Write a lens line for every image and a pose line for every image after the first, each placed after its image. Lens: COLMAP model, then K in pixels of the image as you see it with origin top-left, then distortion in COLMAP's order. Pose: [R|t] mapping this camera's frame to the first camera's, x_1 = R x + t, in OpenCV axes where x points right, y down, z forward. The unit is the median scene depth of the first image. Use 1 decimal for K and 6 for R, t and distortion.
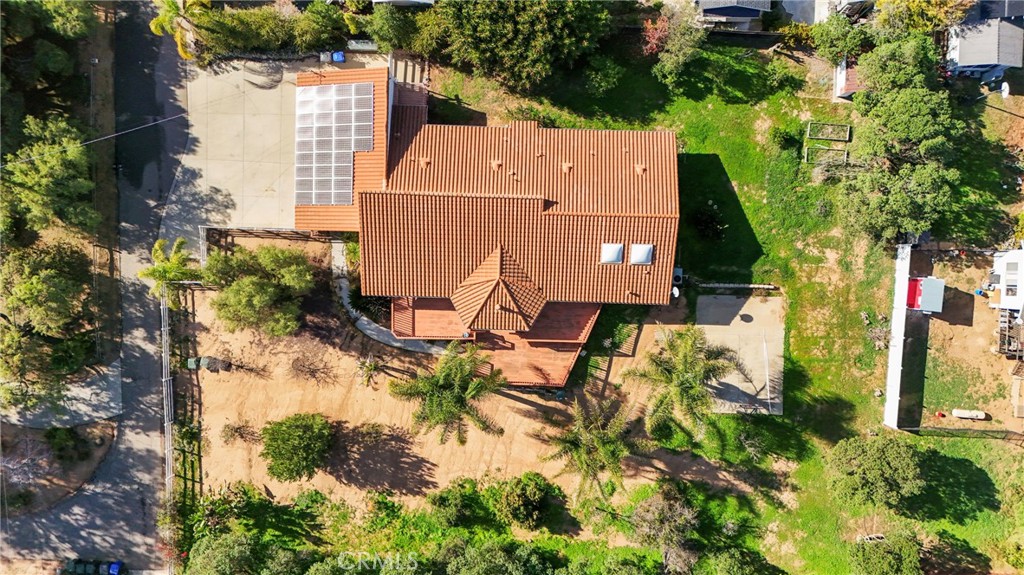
lens RADIAL K [[720.7, 0, 519.6], [0, 720.7, 291.5], [0, 0, 1]] dist [0.077033, -0.091109]
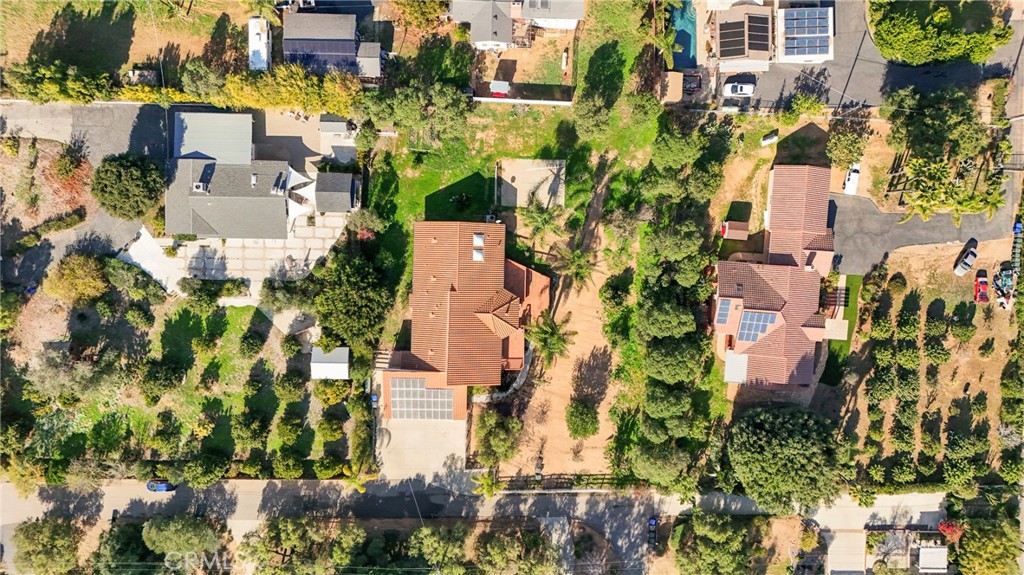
lens RADIAL K [[720.7, 0, 519.6], [0, 720.7, 291.5], [0, 0, 1]] dist [0.077033, -0.091109]
pose [[0.000563, -0.998984, -0.045065, 0.109833], [1.000000, 0.000541, 0.000493, 0.052200], [-0.000468, -0.045065, 0.998984, -0.852785]]
